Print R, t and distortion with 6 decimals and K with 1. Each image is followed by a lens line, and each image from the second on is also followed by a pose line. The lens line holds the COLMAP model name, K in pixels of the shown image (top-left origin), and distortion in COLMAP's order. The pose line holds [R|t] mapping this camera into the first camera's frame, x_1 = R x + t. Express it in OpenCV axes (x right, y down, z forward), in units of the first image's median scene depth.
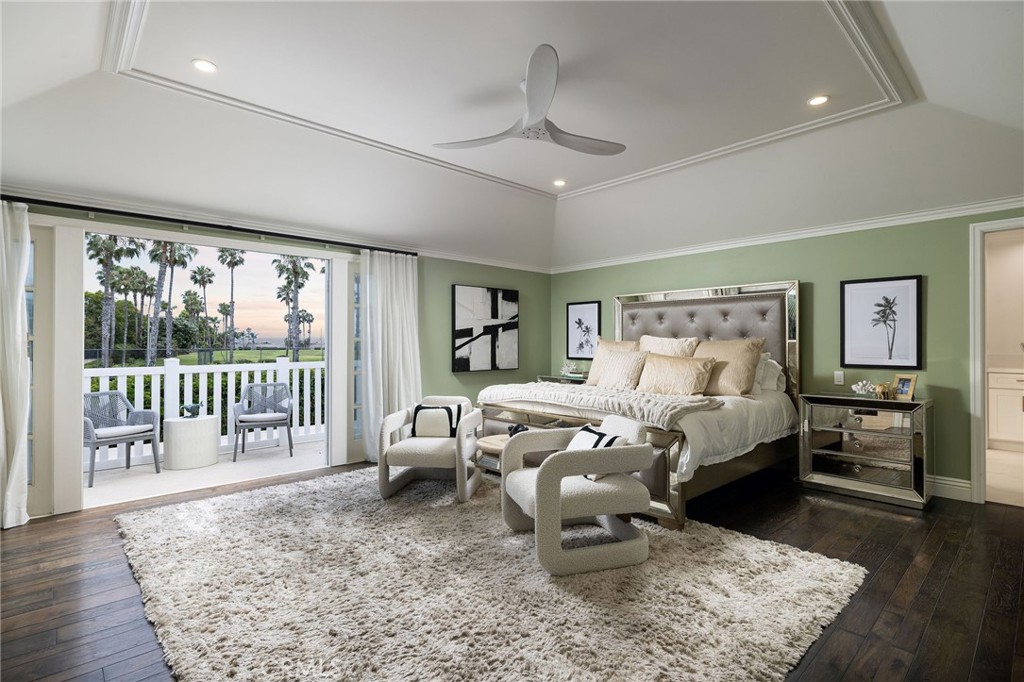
lens RADIAL K [[494.1, 0, 511.9], [0, 494.1, 342.4], [0, 0, 1]] dist [-0.001475, -0.000180]
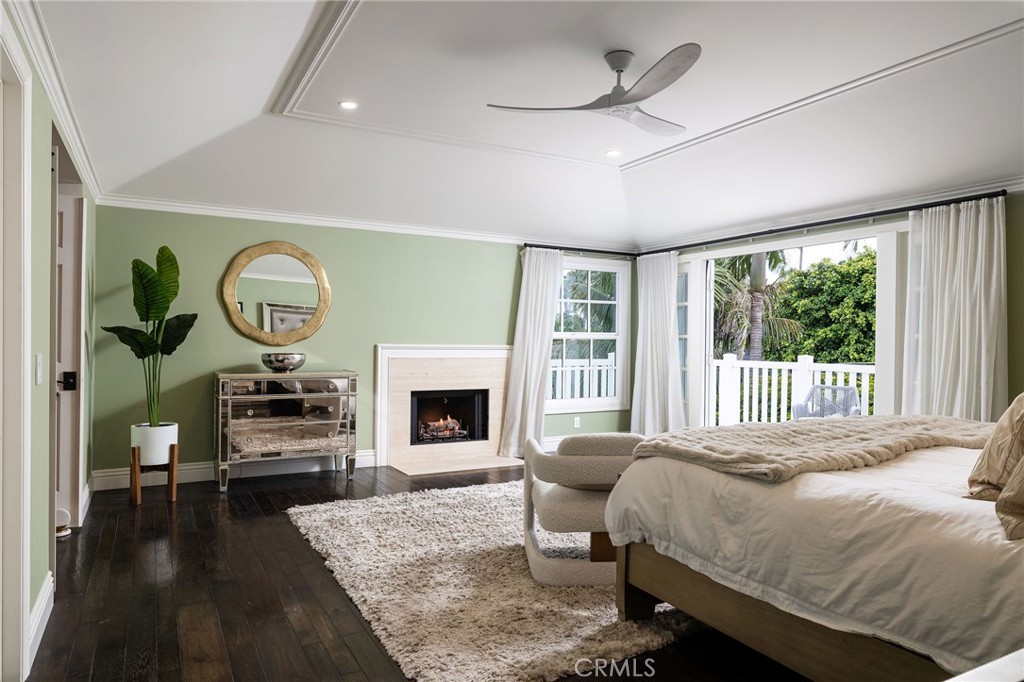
lens RADIAL K [[667.3, 0, 512.0], [0, 667.3, 342.9], [0, 0, 1]] dist [0.004069, -0.000526]
pose [[-0.234204, 0.006202, -0.972168, 0.844879], [-0.001045, 0.999977, 0.006632, -0.003637], [0.972187, 0.002569, -0.234192, 0.714288]]
